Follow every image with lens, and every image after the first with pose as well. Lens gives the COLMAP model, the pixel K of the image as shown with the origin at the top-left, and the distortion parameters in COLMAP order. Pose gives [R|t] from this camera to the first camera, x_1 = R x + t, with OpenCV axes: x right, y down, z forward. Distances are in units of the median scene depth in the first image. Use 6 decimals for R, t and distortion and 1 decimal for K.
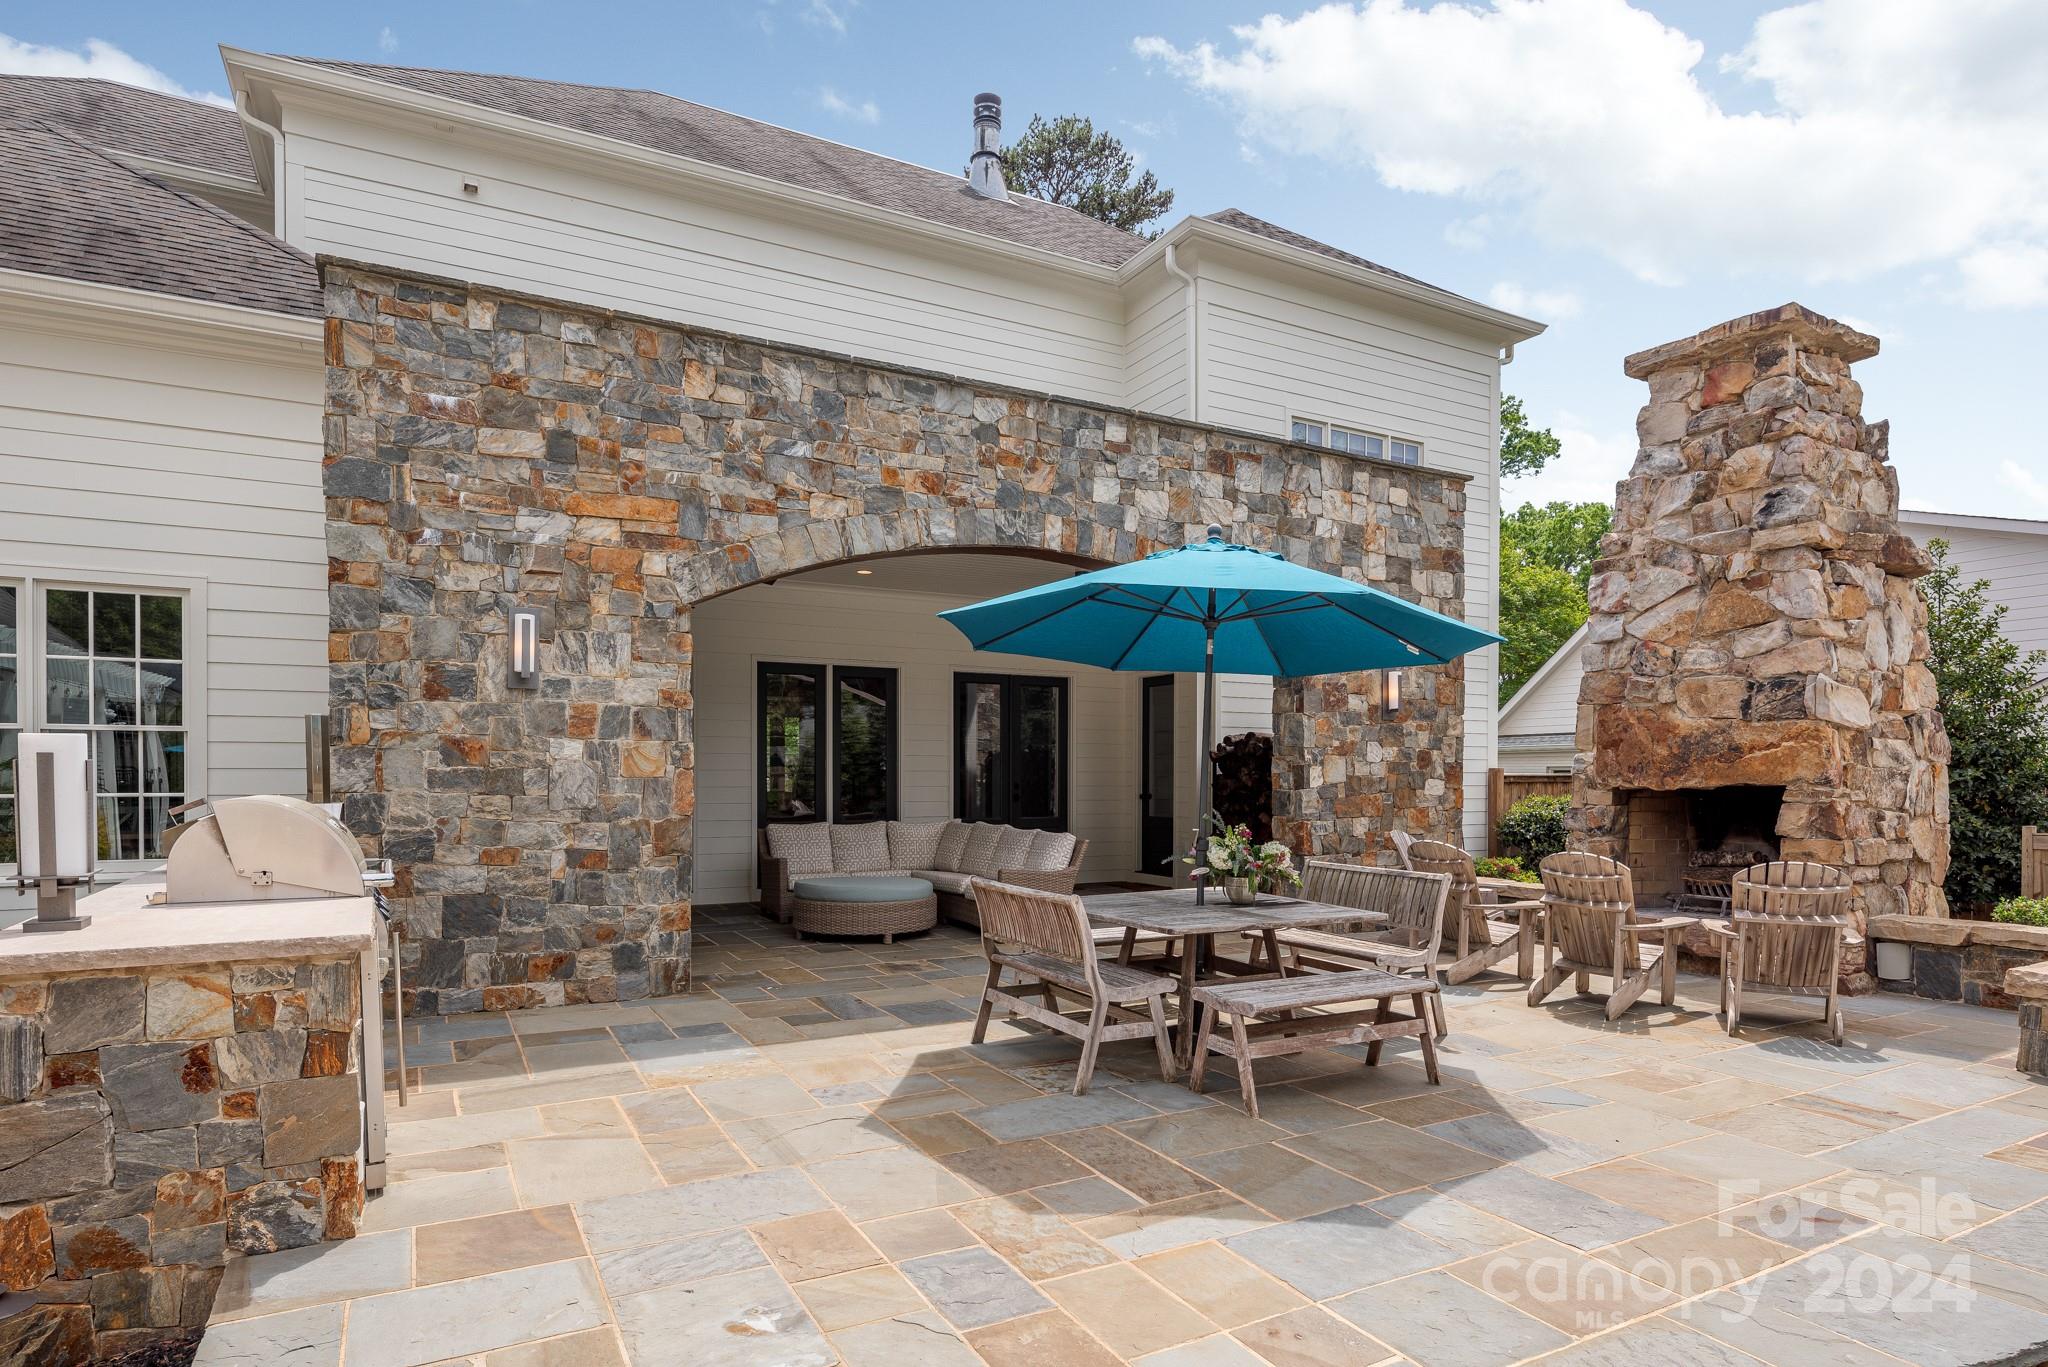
lens RADIAL K [[1098.3, 0, 1038.5], [0, 1098.3, 786.7], [0, 0, 1]] dist [-0.000170, -0.002375]
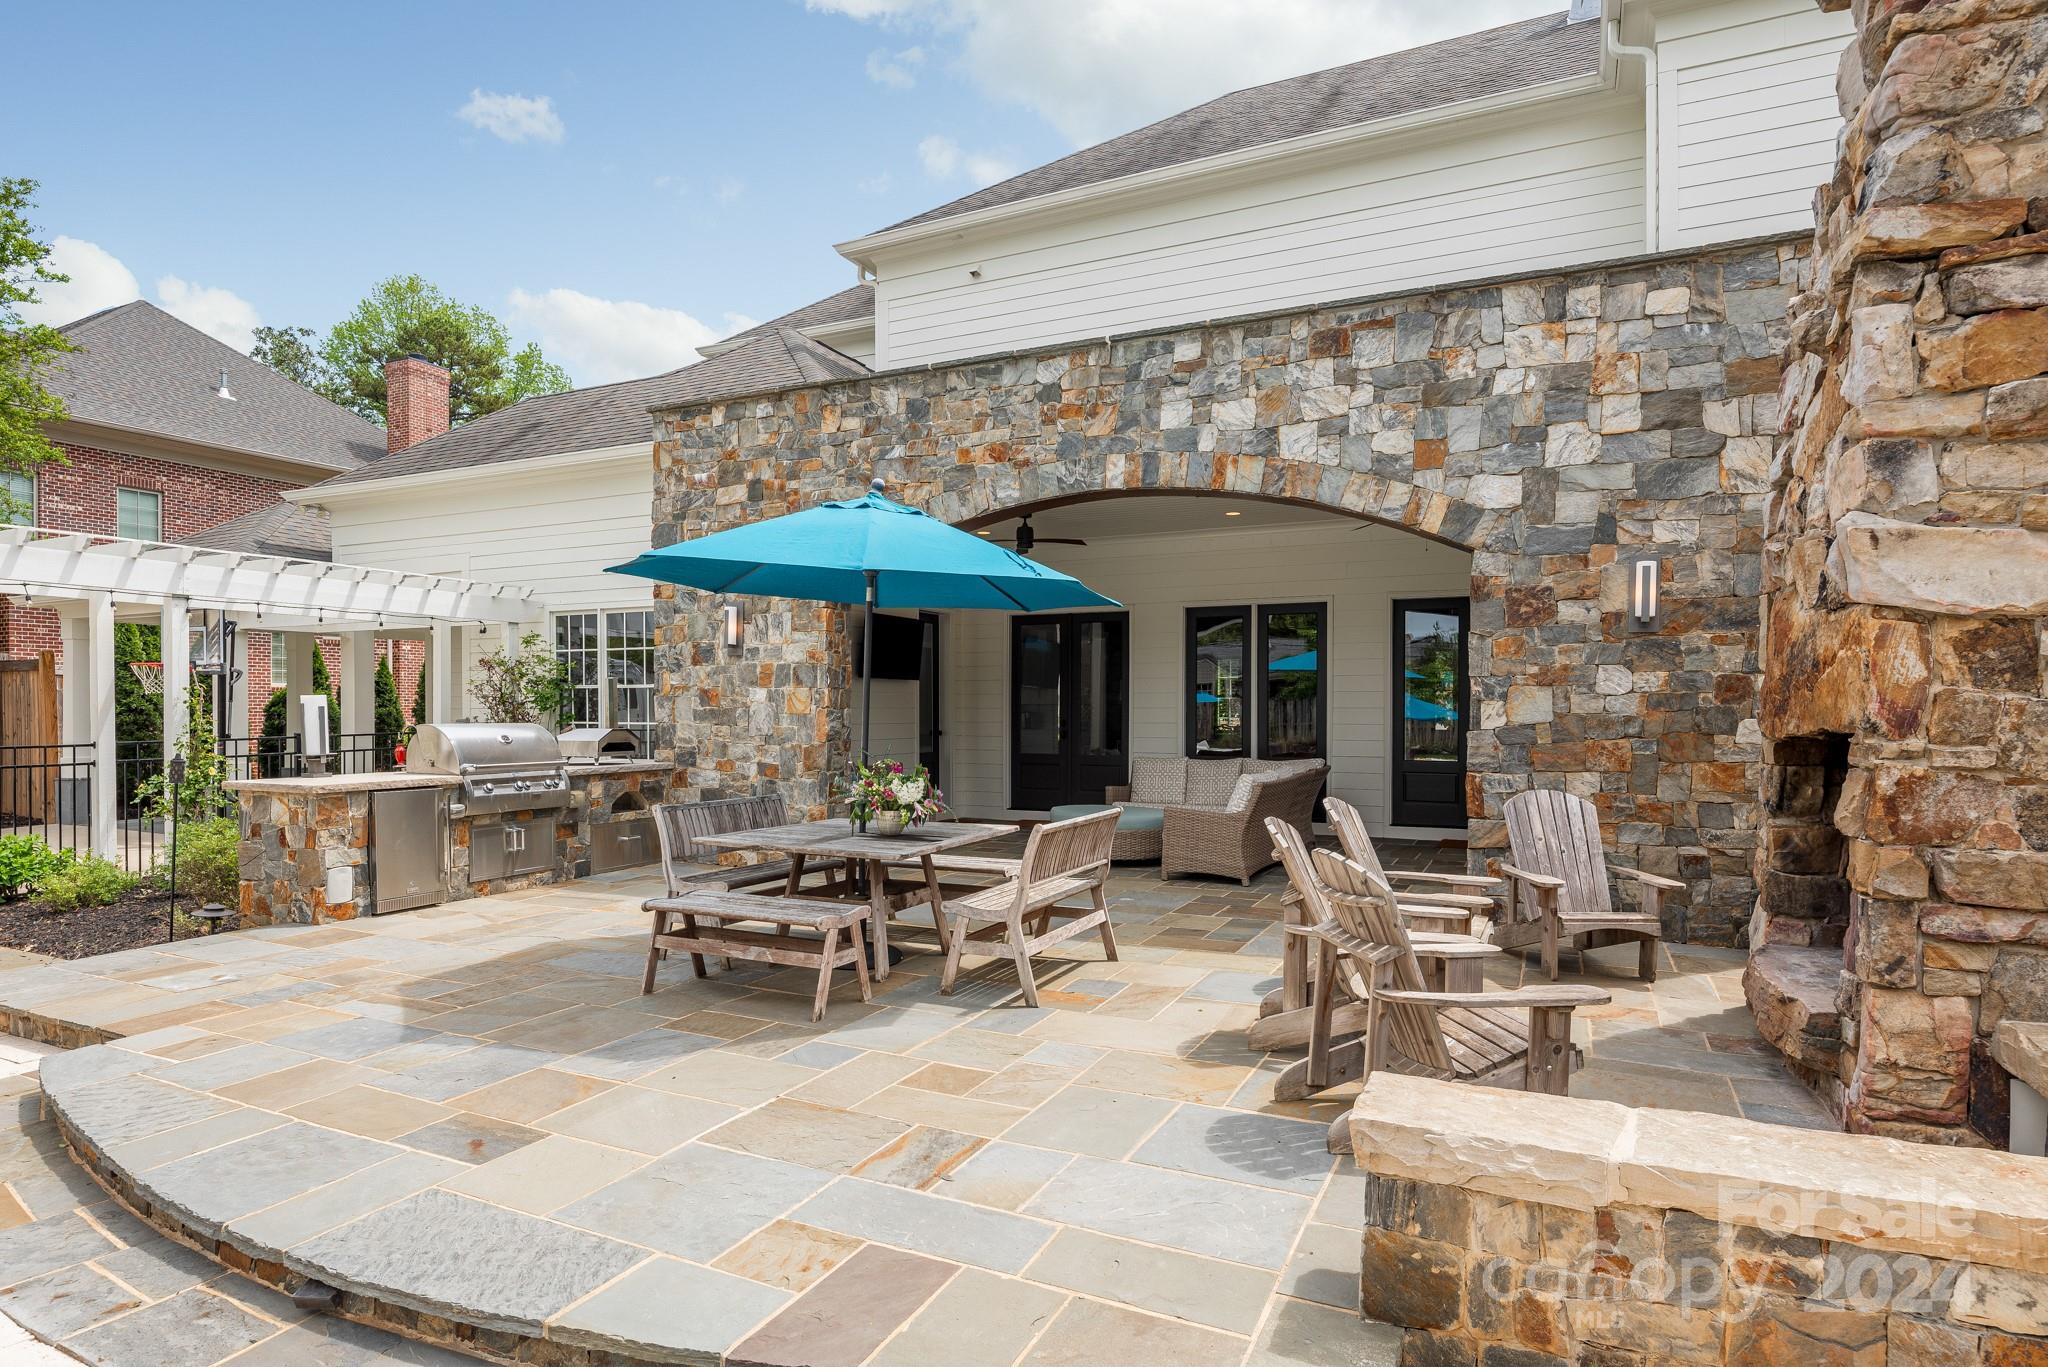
lens RADIAL K [[1098.3, 0, 1019.3], [0, 1098.3, 720.5], [0, 0, 1]] dist [-0.000170, -0.002375]
pose [[0.584186, 0.006417, -0.811595, 0.835913], [-0.008560, 0.999962, 0.001745, -0.004661], [0.811575, 0.005928, 0.584218, 0.365836]]
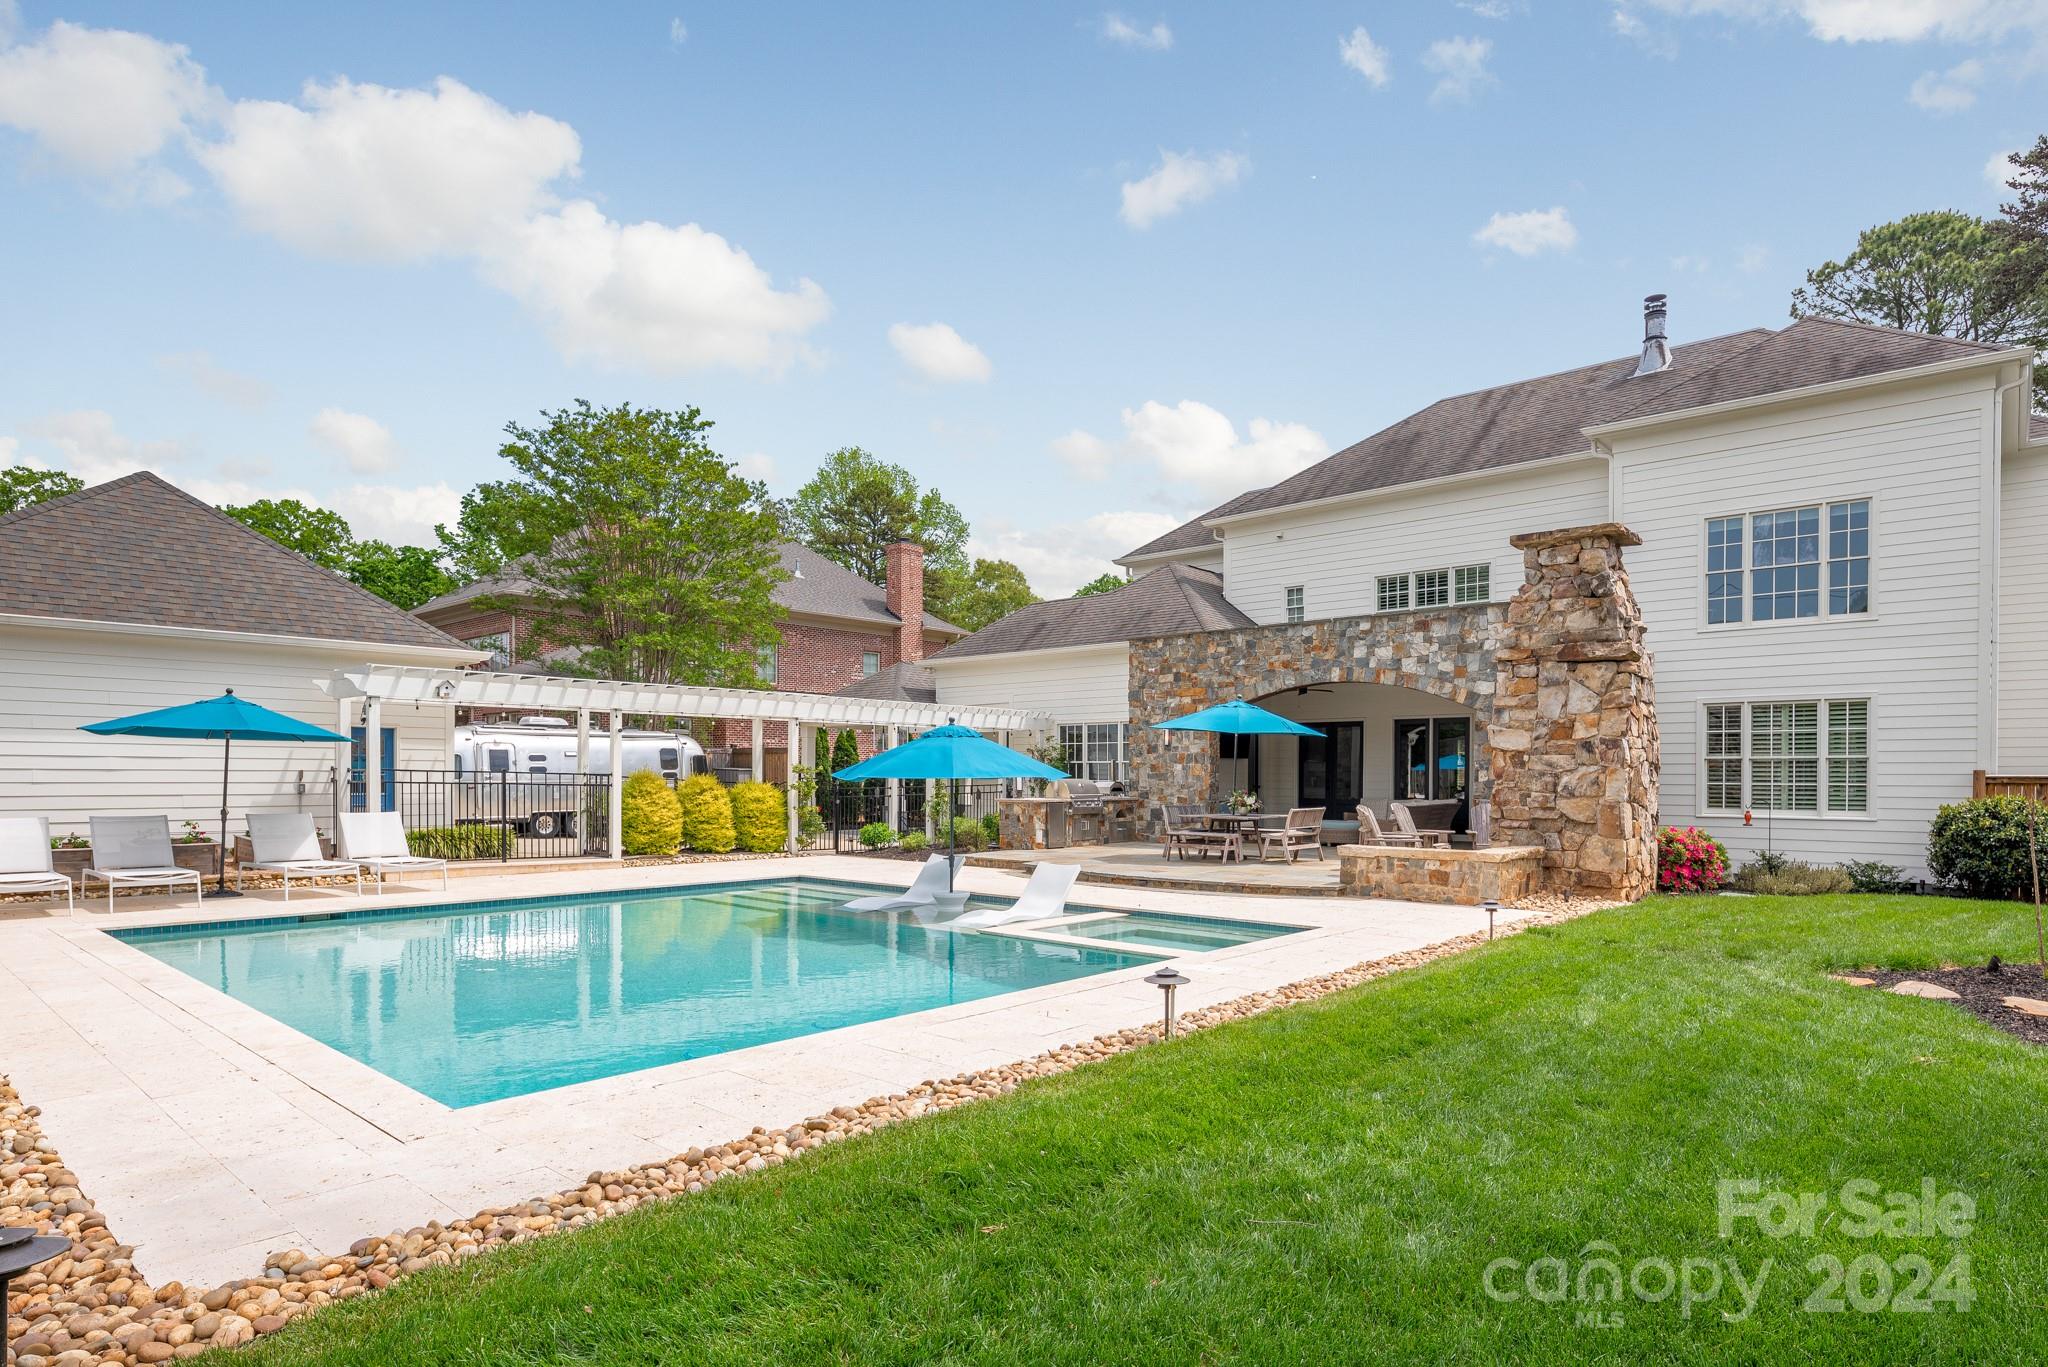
lens RADIAL K [[1098.3, 0, 1030.7], [0, 1098.3, 784.4], [0, 0, 1]] dist [-0.000170, -0.002375]
pose [[0.343355, 0.007080, -0.939179, 2.198261], [-0.013415, 0.999907, 0.002634, 0.013476], [0.939110, 0.011695, 0.343417, -0.486970]]
